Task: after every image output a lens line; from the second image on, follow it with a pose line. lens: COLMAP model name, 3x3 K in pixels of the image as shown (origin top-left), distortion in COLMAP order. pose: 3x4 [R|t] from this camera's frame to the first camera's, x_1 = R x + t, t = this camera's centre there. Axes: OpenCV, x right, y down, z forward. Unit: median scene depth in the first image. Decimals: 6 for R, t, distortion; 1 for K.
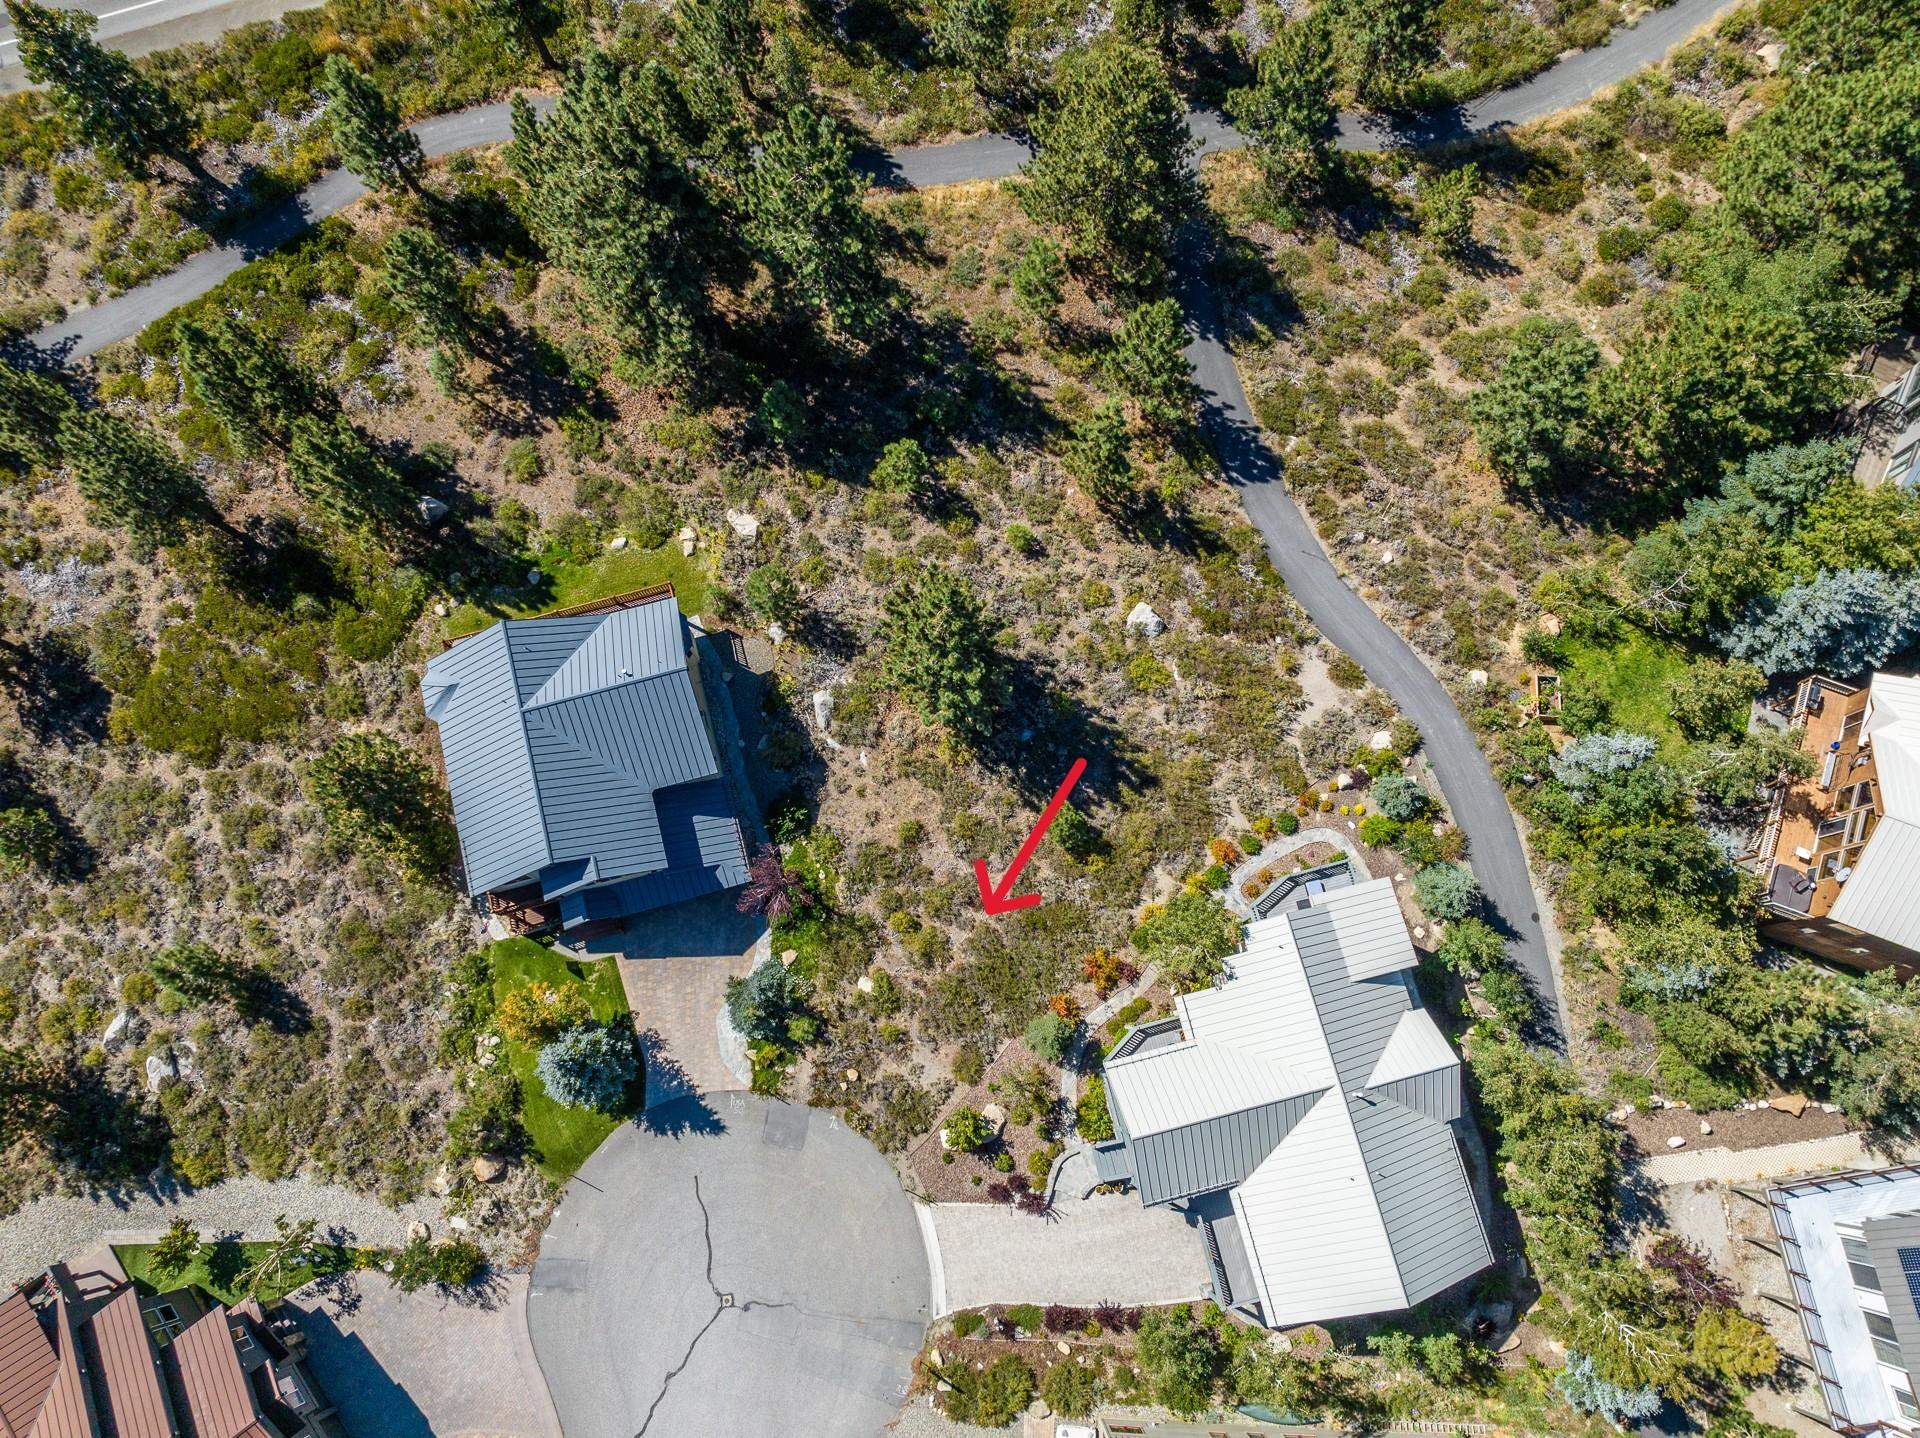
lens RADIAL K [[1337.5, 0, 961.7], [0, 1337.5, 721.8], [0, 0, 1]] dist [-0.024734, 0.003192]
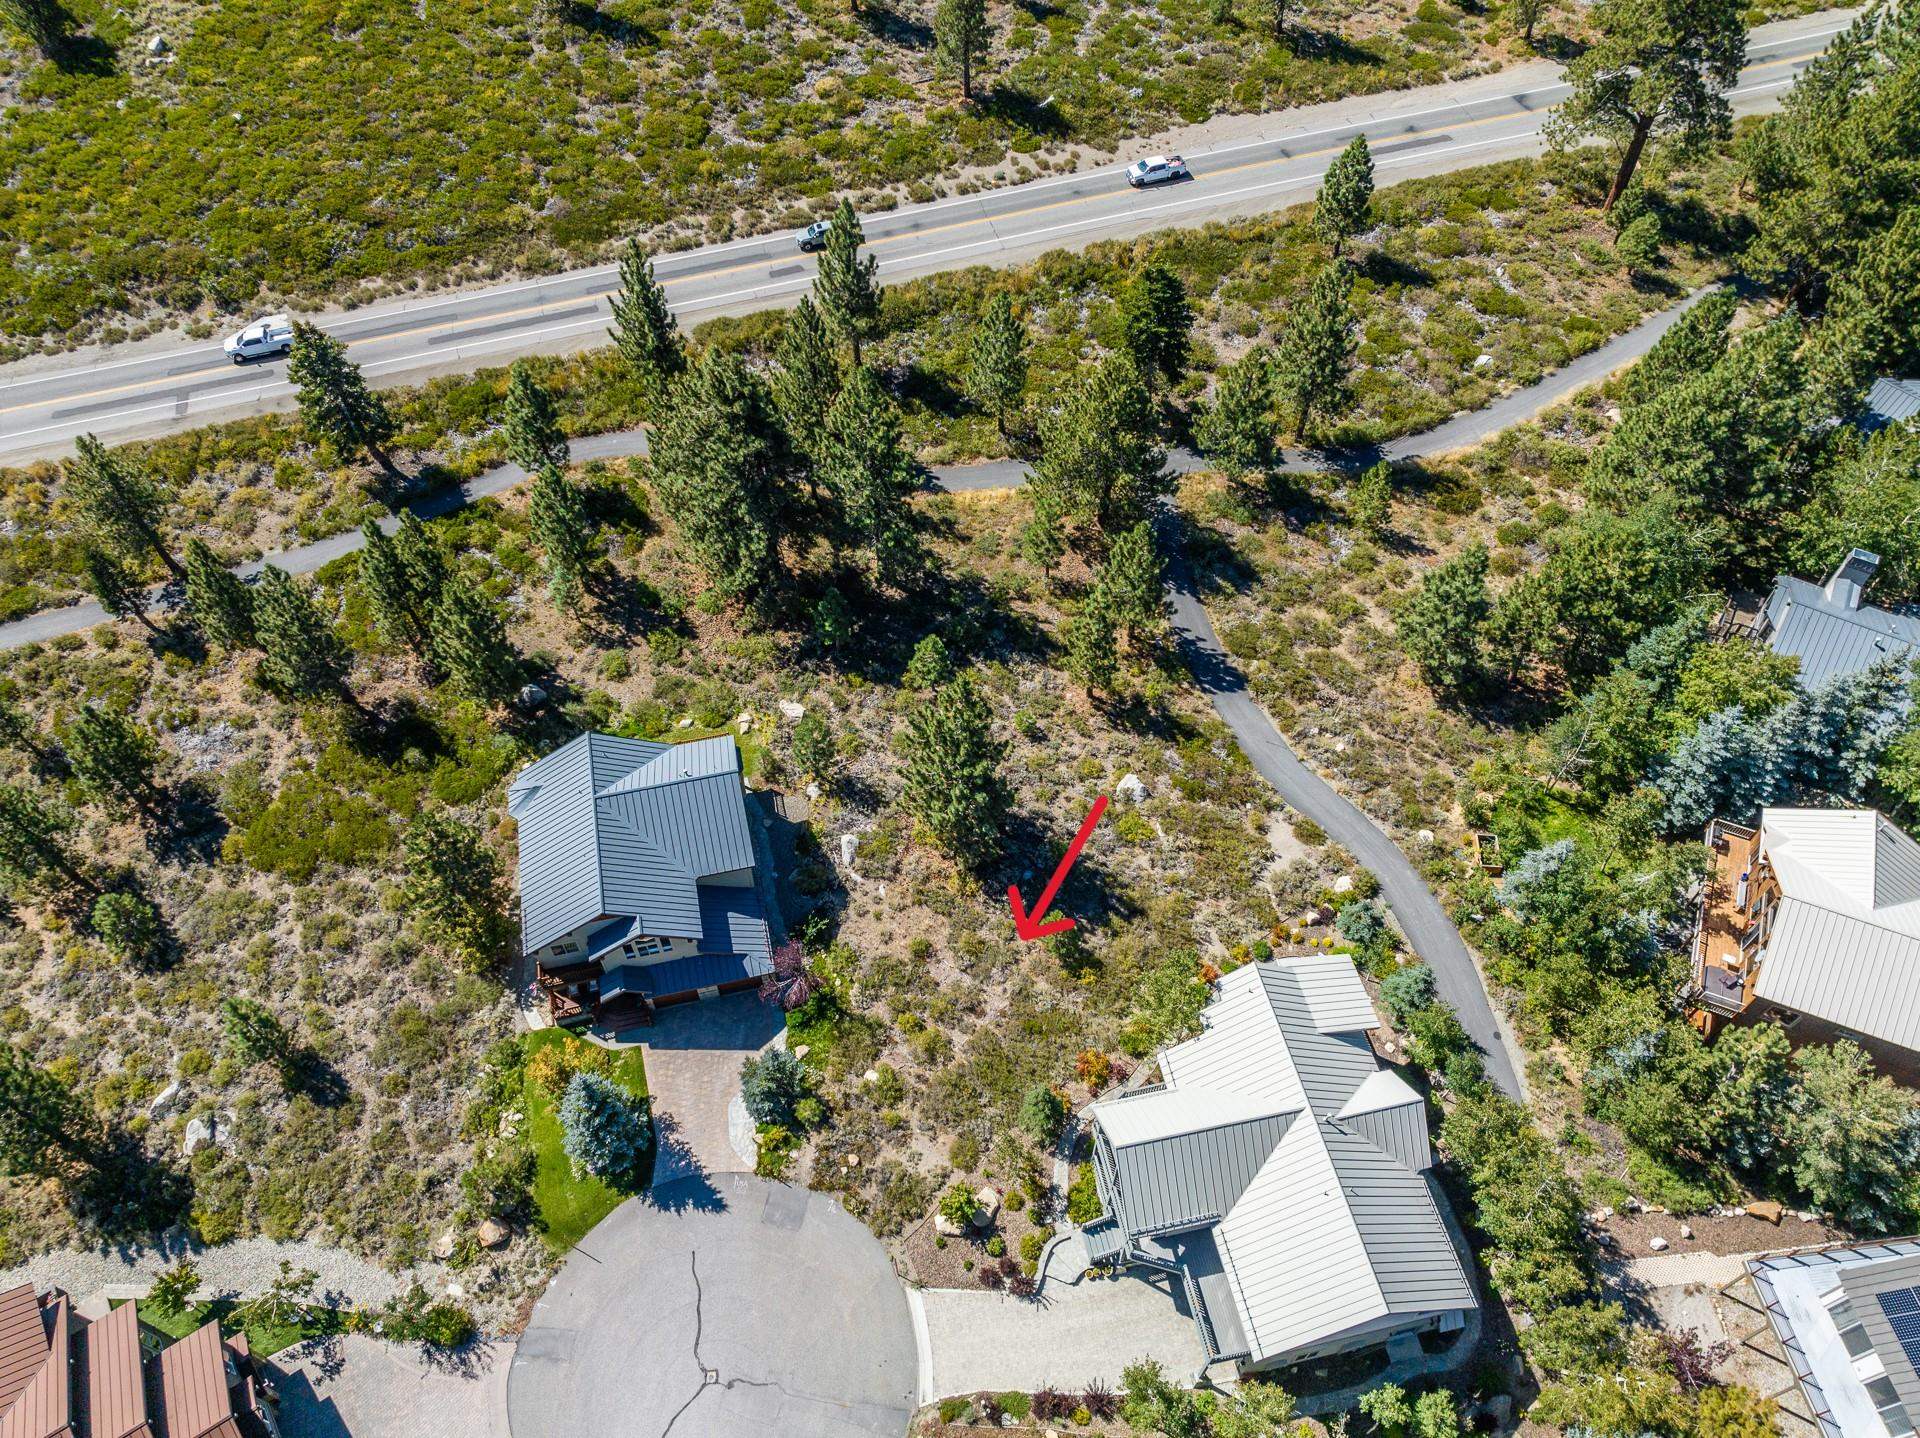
lens RADIAL K [[1340.9, 0, 960.0], [0, 1340.9, 719.0], [0, 0, 1]] dist [-0.020373, -0.003143]
pose [[0.999194, 0.030992, -0.025511, 0.016900], [-0.038586, 0.916749, -0.397597, 0.349802], [0.011065, 0.398261, 0.917206, -0.092864]]
